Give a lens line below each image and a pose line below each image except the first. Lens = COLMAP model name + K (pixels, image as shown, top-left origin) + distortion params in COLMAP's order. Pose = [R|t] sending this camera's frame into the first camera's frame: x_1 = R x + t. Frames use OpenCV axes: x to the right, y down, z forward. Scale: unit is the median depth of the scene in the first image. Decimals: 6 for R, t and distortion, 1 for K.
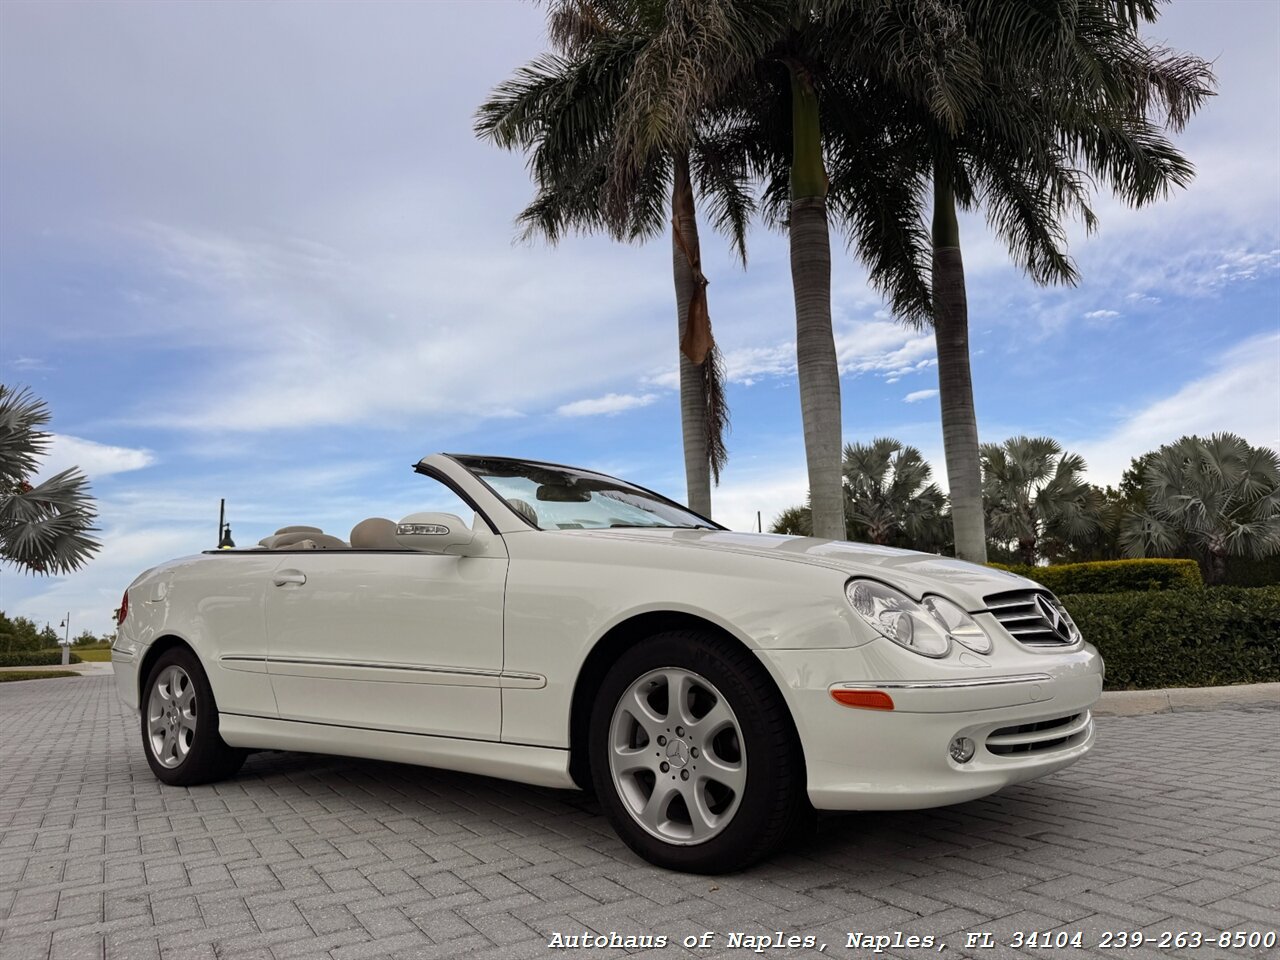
lens RADIAL K [[903.9, 0, 647.2], [0, 903.9, 498.6], [0, 0, 1]] dist [0.050312, -0.062235]
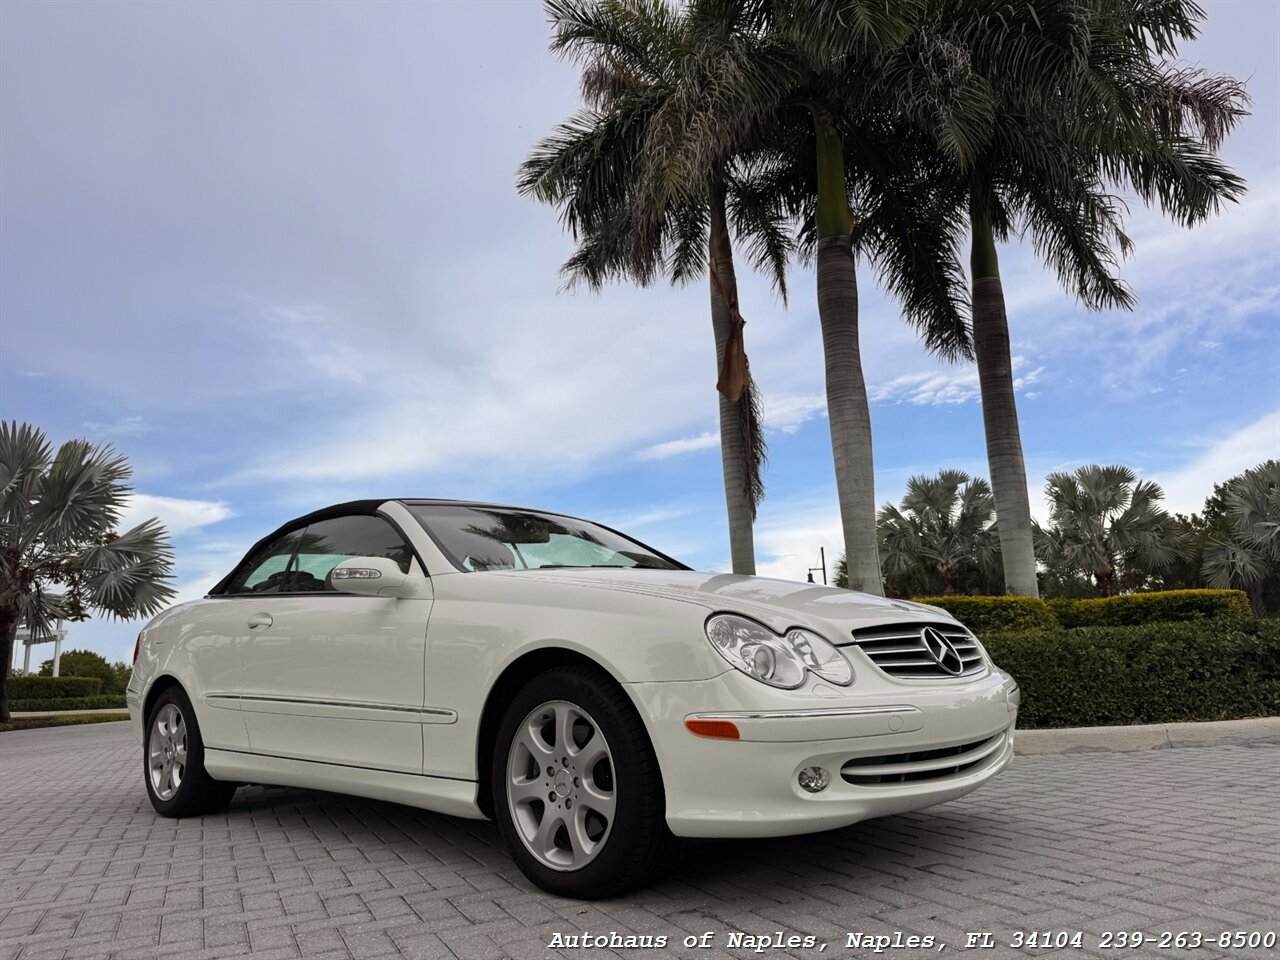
lens RADIAL K [[903.9, 0, 647.1], [0, 903.9, 497.8], [0, 0, 1]] dist [0.050312, -0.062235]
pose [[0.996449, -0.023416, -0.080881, 0.040633], [0.019908, 0.998837, -0.043905, -0.000315], [0.081815, 0.042139, 0.995756, -0.010052]]
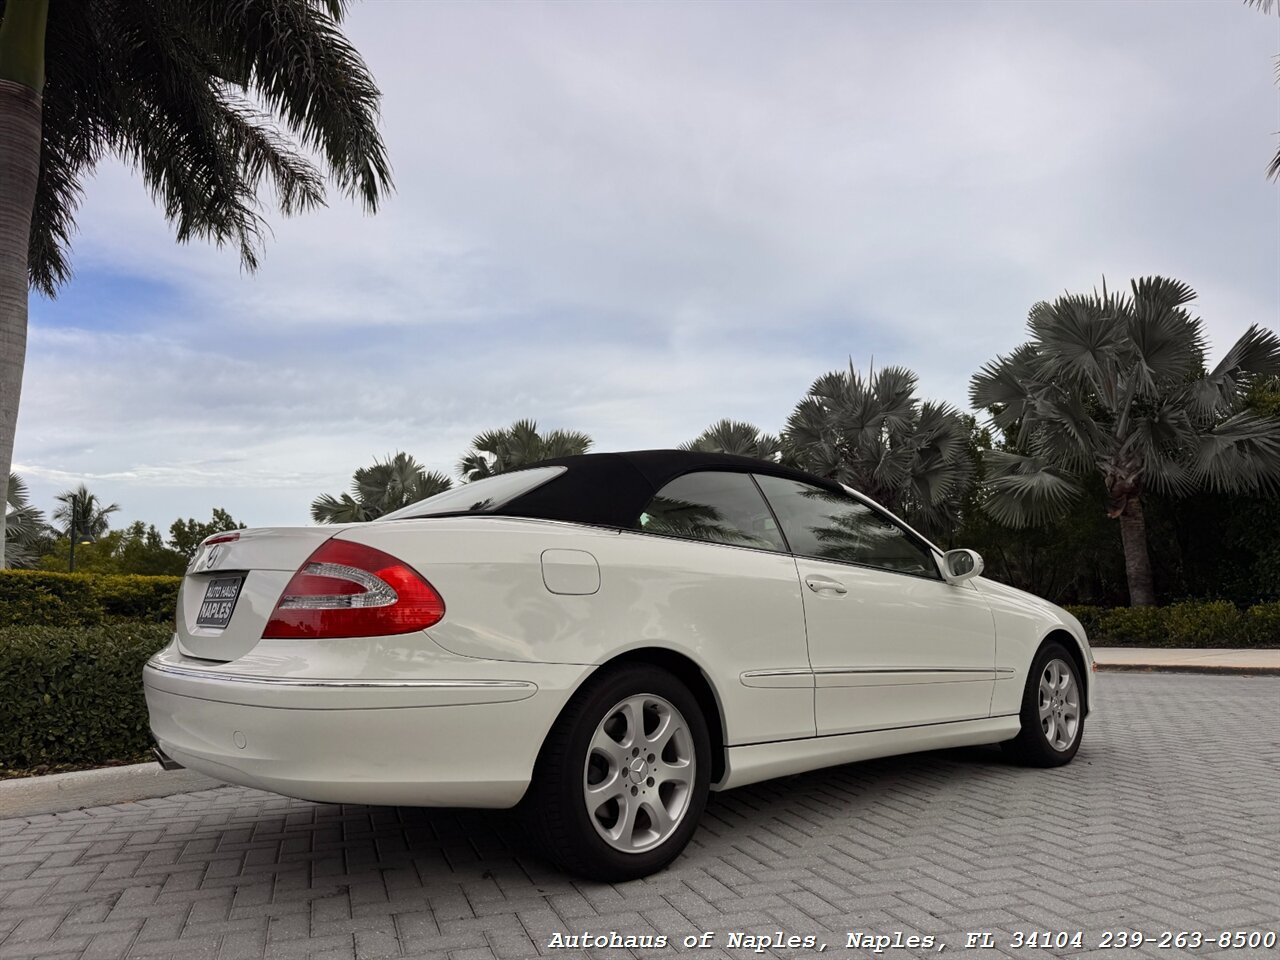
lens RADIAL K [[903.9, 0, 647.4], [0, 903.9, 480.2], [0, 0, 1]] dist [0.050312, -0.062235]
pose [[0.185226, 0.174128, 0.967146, -0.366416], [-0.125465, 0.980312, -0.152469, 0.039761], [-0.974654, -0.093102, 0.203426, 0.268795]]
